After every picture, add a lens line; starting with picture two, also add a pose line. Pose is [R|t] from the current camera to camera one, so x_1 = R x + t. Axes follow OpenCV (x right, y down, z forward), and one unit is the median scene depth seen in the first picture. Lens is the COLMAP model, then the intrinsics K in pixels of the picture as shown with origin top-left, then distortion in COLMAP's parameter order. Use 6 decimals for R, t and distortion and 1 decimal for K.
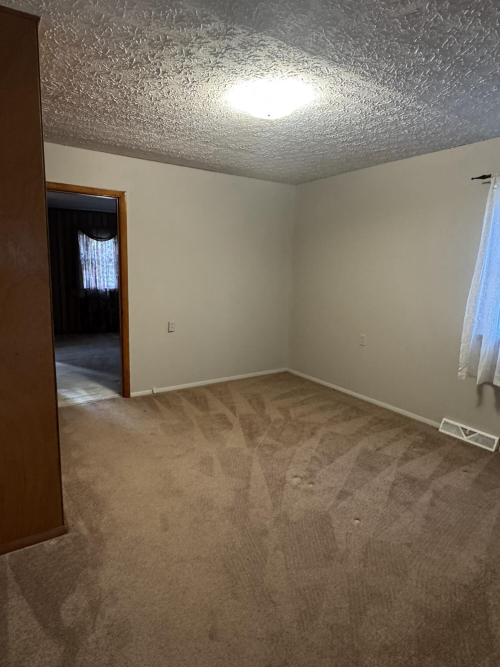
lens RADIAL K [[385.5, 0, 249.3], [0, 385.5, 332.7], [0, 0, 1]] dist [0.001267, 0.001115]
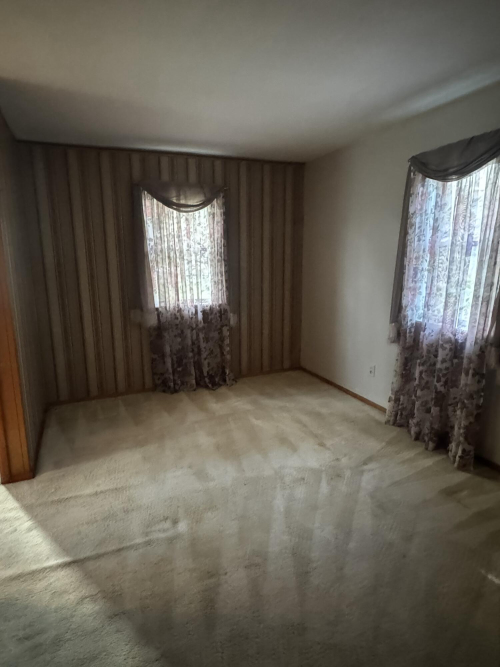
lens RADIAL K [[385.5, 0, 250.2], [0, 385.5, 334.8], [0, 0, 1]] dist [0.001267, 0.001115]
pose [[0.985261, 0.005780, -0.170959, -0.217299], [0.001948, 0.998985, 0.045001, -0.101252], [0.171046, -0.044670, 0.984250, 0.517533]]
